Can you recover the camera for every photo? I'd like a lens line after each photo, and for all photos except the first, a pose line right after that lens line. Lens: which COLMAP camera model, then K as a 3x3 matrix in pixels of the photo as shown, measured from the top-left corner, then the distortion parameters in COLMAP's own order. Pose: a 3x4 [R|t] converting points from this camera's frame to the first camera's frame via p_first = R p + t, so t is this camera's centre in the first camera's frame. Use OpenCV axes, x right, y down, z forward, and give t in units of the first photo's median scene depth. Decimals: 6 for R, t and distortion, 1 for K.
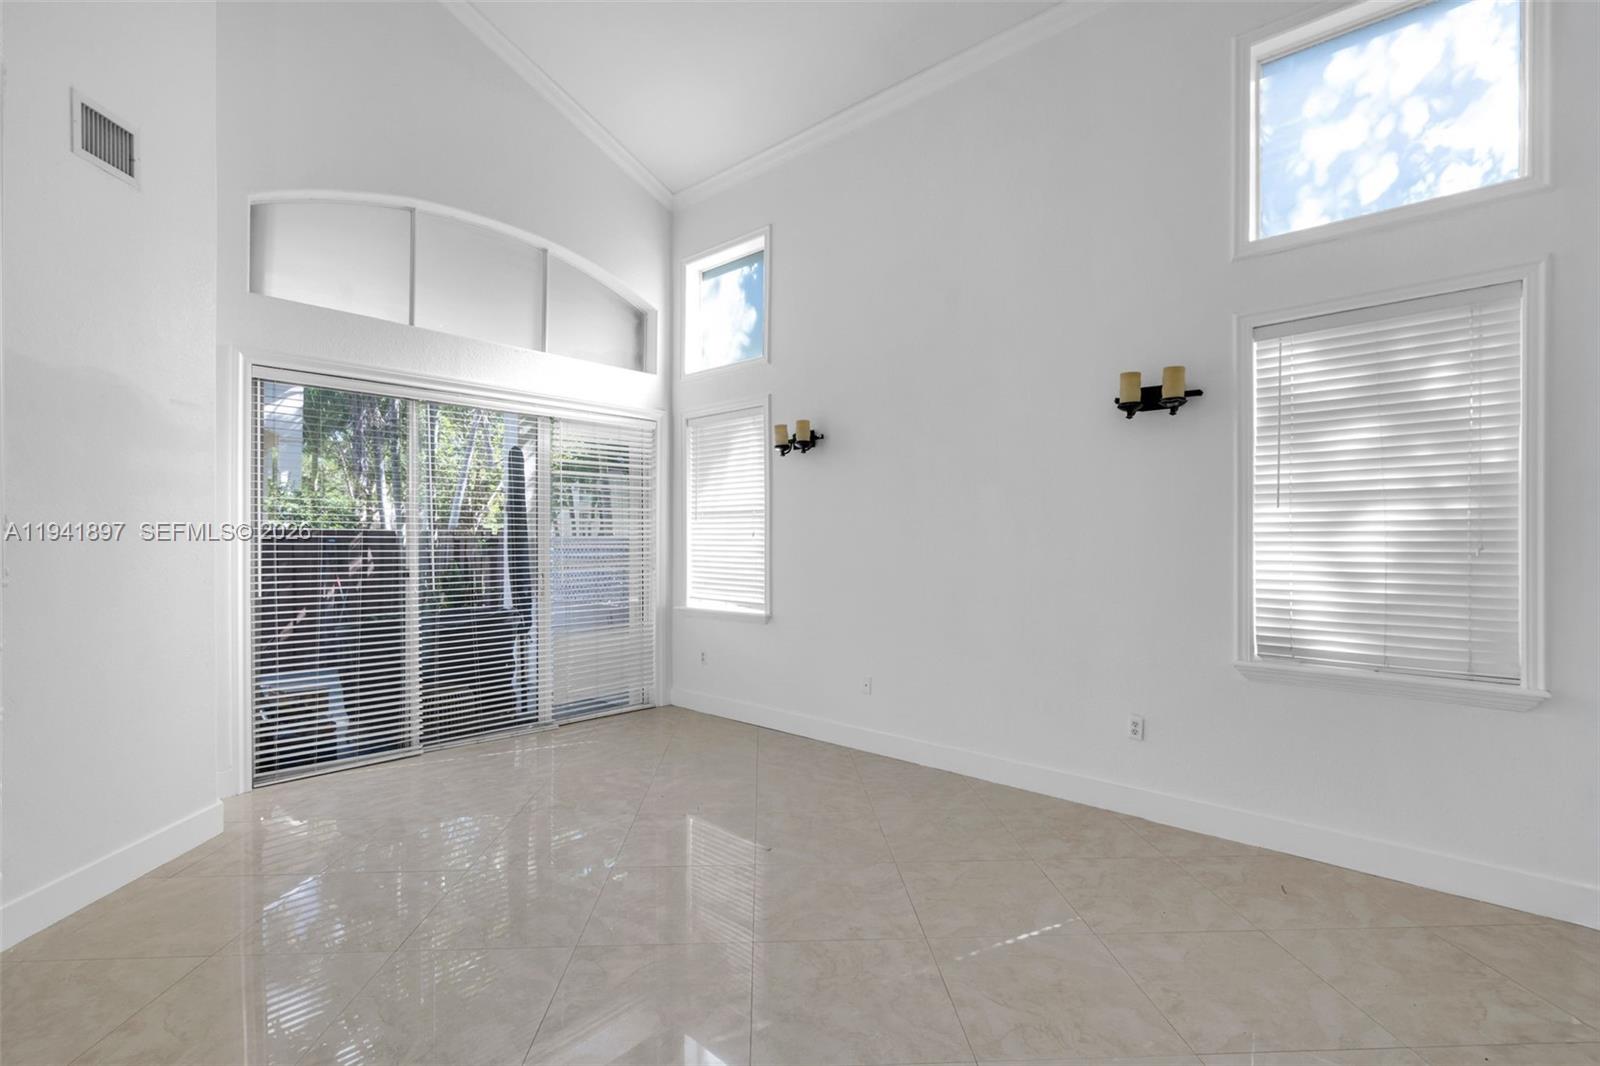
lens RADIAL K [[702.7, 0, 791.3], [0, 702.7, 544.6], [0, 0, 1]] dist [-0.014540, -0.000200]
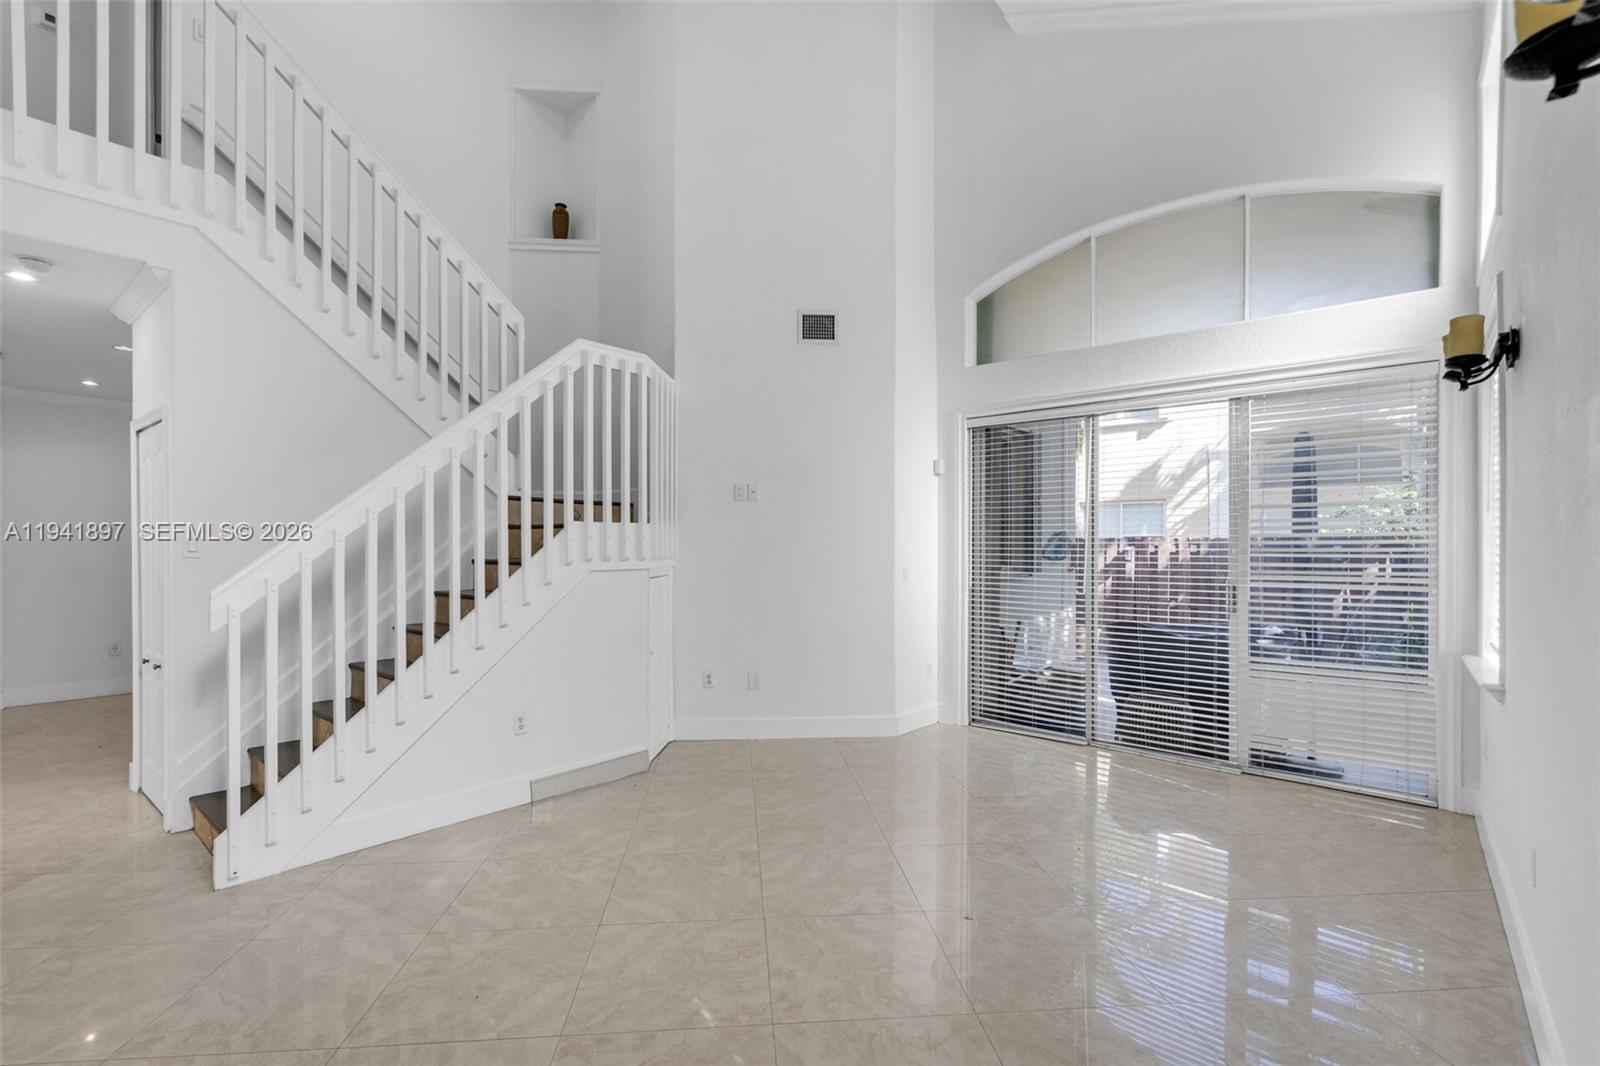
lens RADIAL K [[702.7, 0, 791.3], [0, 702.7, 544.6], [0, 0, 1]] dist [-0.014540, -0.000200]
pose [[0.060271, -0.000718, -0.998182, 0.506821], [-0.005362, 0.999985, -0.001043, -0.003756], [0.998168, 0.005415, 0.060266, 0.480224]]
